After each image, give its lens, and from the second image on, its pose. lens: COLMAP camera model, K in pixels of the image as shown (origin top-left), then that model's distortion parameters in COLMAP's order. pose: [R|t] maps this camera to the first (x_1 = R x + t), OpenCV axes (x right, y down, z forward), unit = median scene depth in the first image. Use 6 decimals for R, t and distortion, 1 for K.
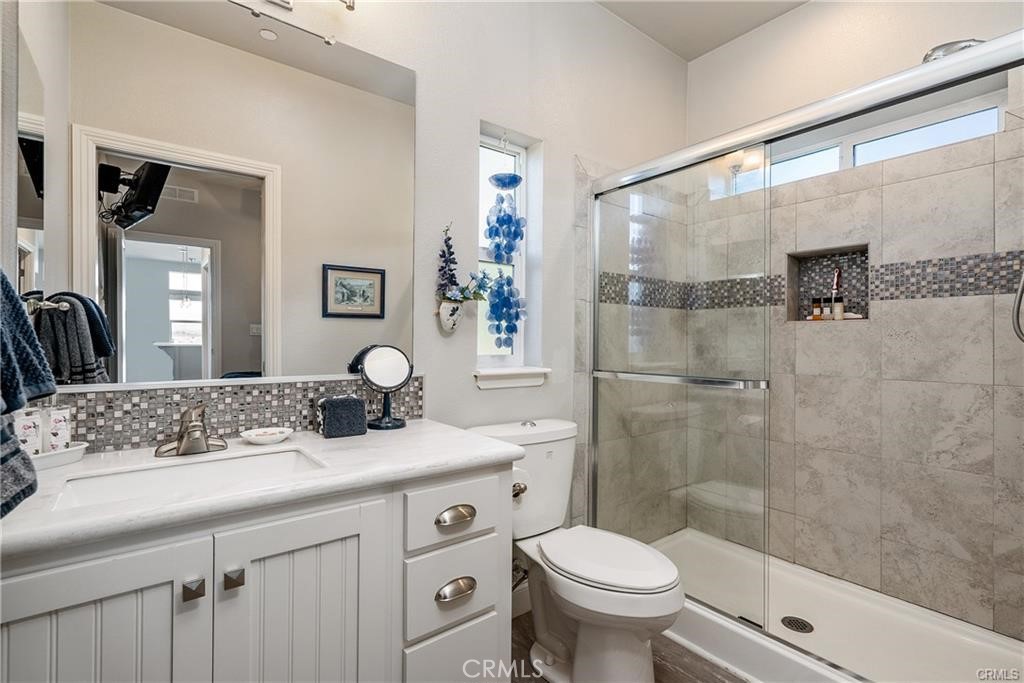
lens RADIAL K [[468.1, 0, 513.5], [0, 468.1, 342.3], [0, 0, 1]] dist [0.041520, -0.000750]
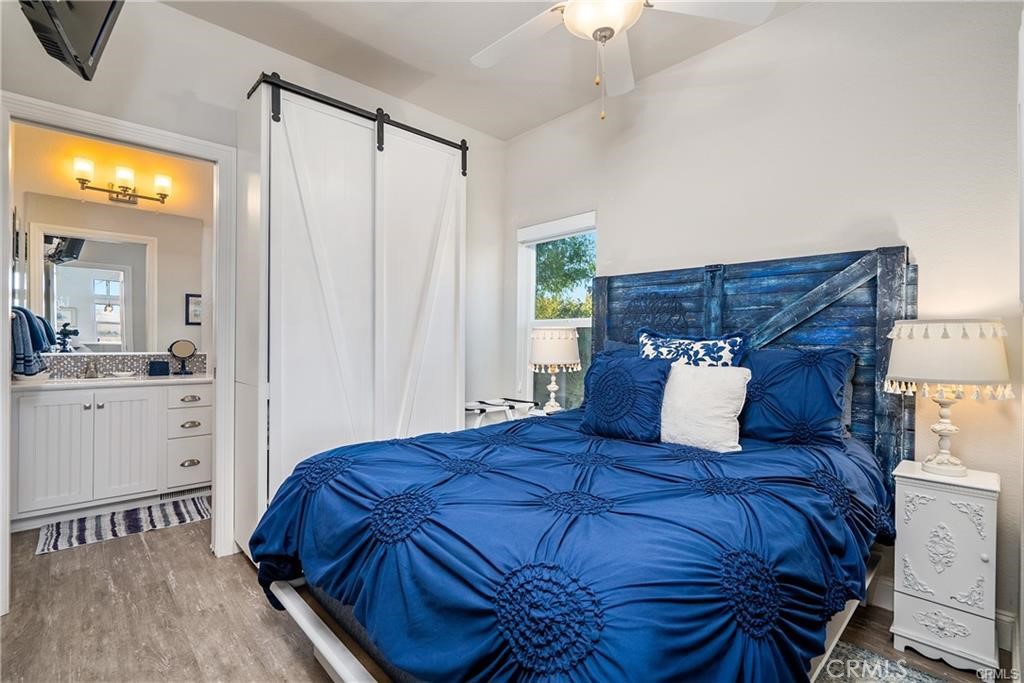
lens RADIAL K [[468.1, 0, 509.6], [0, 468.1, 339.4], [0, 0, 1]] dist [0.041520, -0.000750]
pose [[0.996606, -0.002016, 0.082299, 0.616634], [0.002388, 0.999987, -0.004421, 0.009731], [-0.082289, 0.004603, 0.996598, -0.808945]]
